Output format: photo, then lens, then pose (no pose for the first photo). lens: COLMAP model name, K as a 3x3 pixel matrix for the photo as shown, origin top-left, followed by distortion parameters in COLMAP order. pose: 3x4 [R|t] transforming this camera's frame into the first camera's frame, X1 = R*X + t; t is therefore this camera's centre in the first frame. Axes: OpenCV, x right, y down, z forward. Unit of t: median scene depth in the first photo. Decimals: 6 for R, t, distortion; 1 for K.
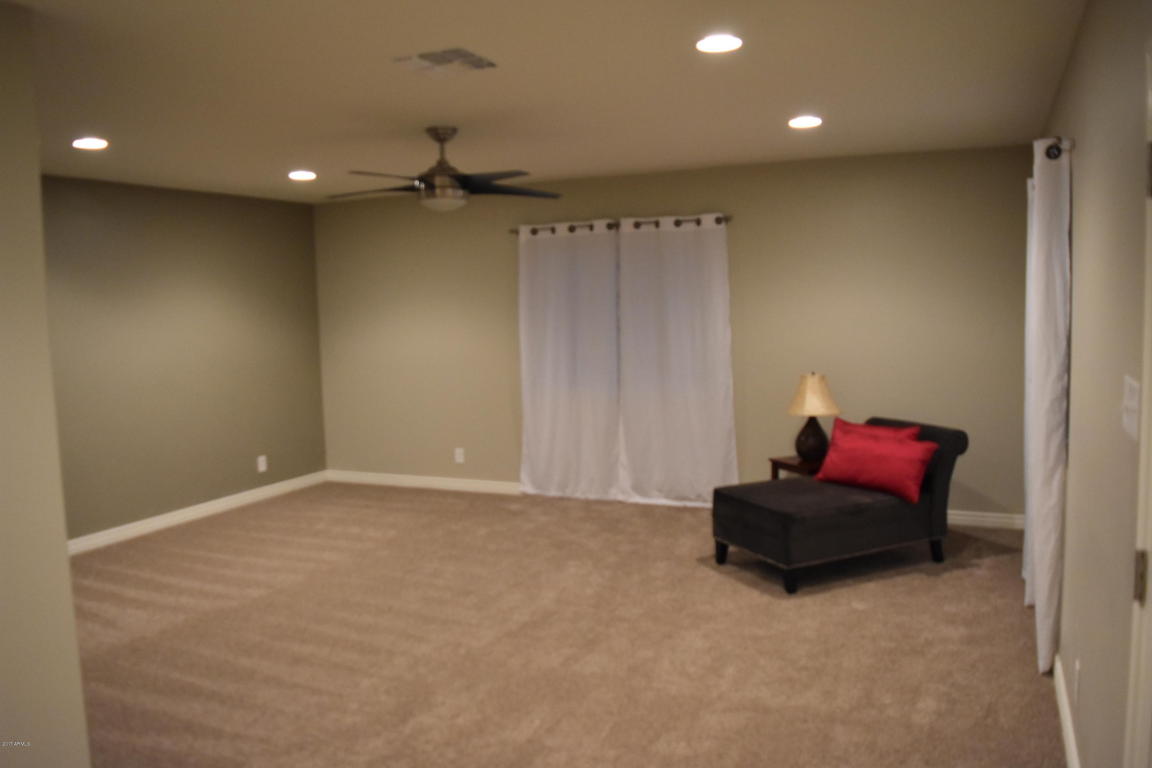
lens RADIAL K [[911.0, 0, 564.0], [0, 911.0, 382.3], [0, 0, 1]] dist [-0.088413, 0.013132]
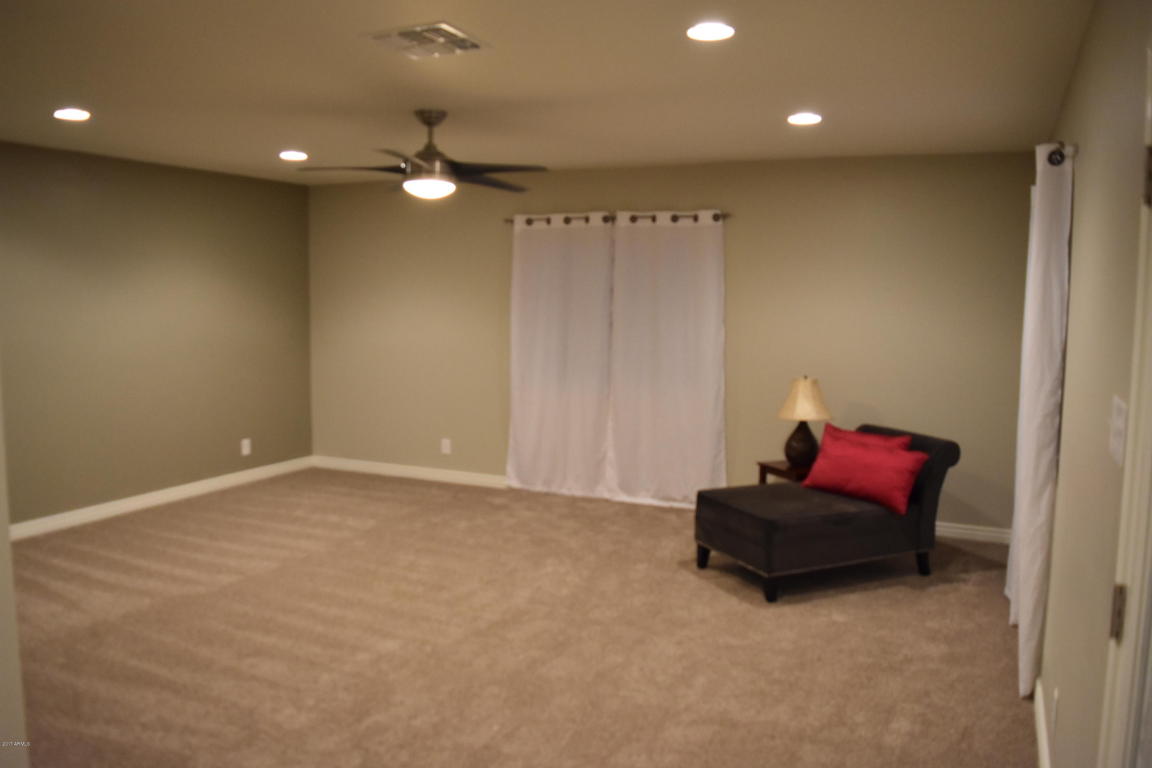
lens RADIAL K [[911.0, 0, 564.0], [0, 911.0, 382.3], [0, 0, 1]] dist [-0.088413, 0.013132]
pose [[0.999262, 0.038147, -0.004426, 0.019879], [-0.038110, 0.999239, 0.008275, -0.002497], [0.004738, -0.008100, 0.999956, 0.020870]]
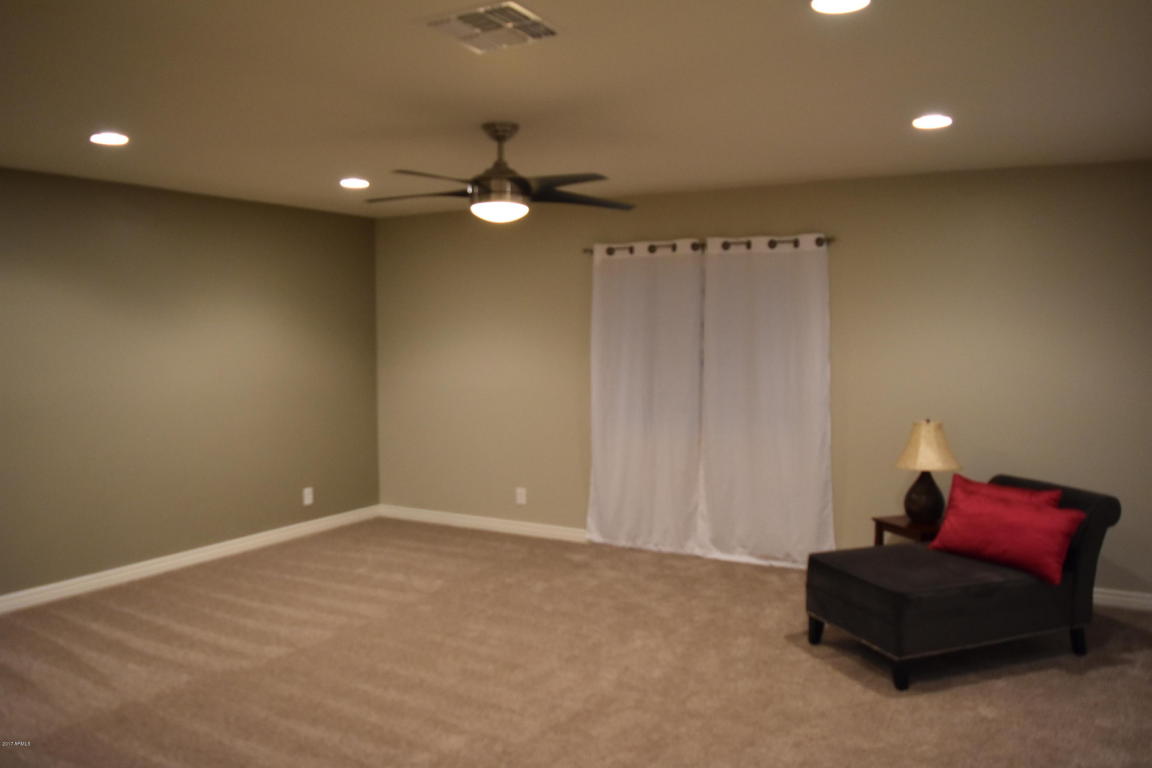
lens RADIAL K [[911.0, 0, 564.0], [0, 911.0, 382.3], [0, 0, 1]] dist [-0.088413, 0.013132]
pose [[0.995527, 0.030031, -0.089583, 0.007857], [-0.032729, 0.999049, -0.028795, -0.010895], [0.088633, 0.031598, 0.995563, 0.129321]]
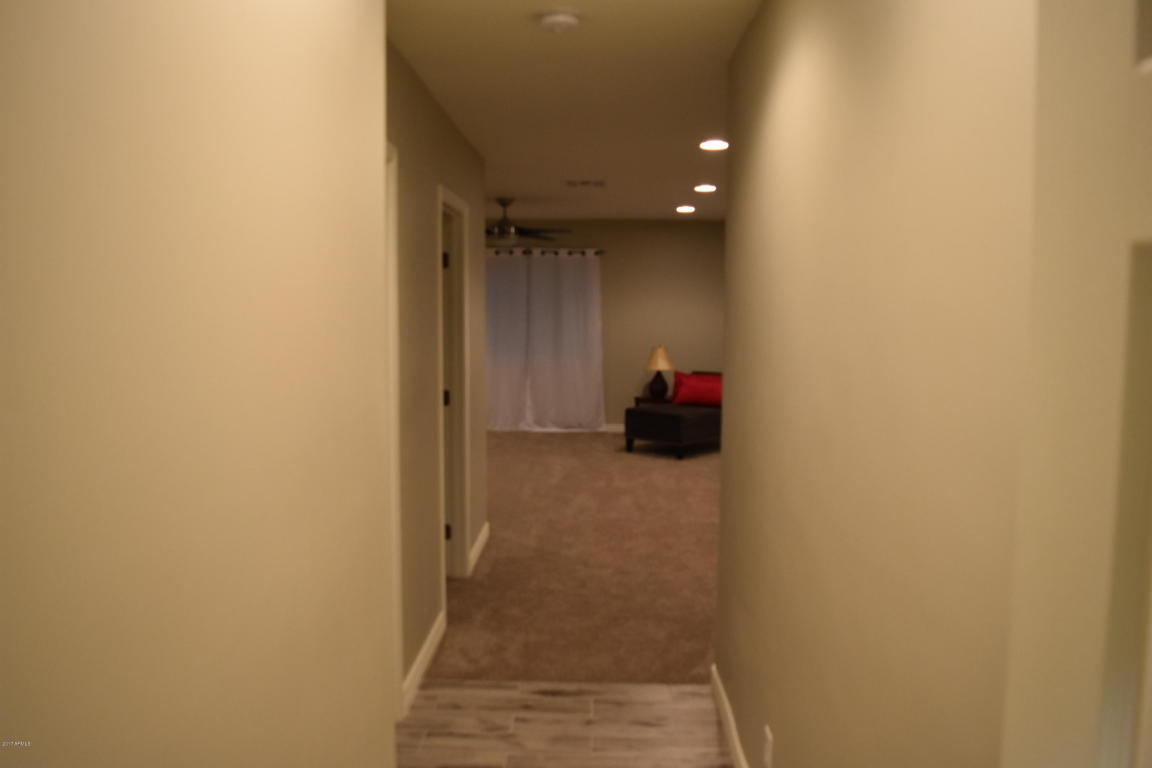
lens RADIAL K [[911.0, 0, 564.0], [0, 911.0, 382.3], [0, 0, 1]] dist [-0.088413, 0.013132]
pose [[0.919140, -0.001819, 0.393926, -0.602322], [0.004010, 0.999981, -0.004738, 0.069091], [-0.393910, 0.005935, 0.919130, -0.543416]]
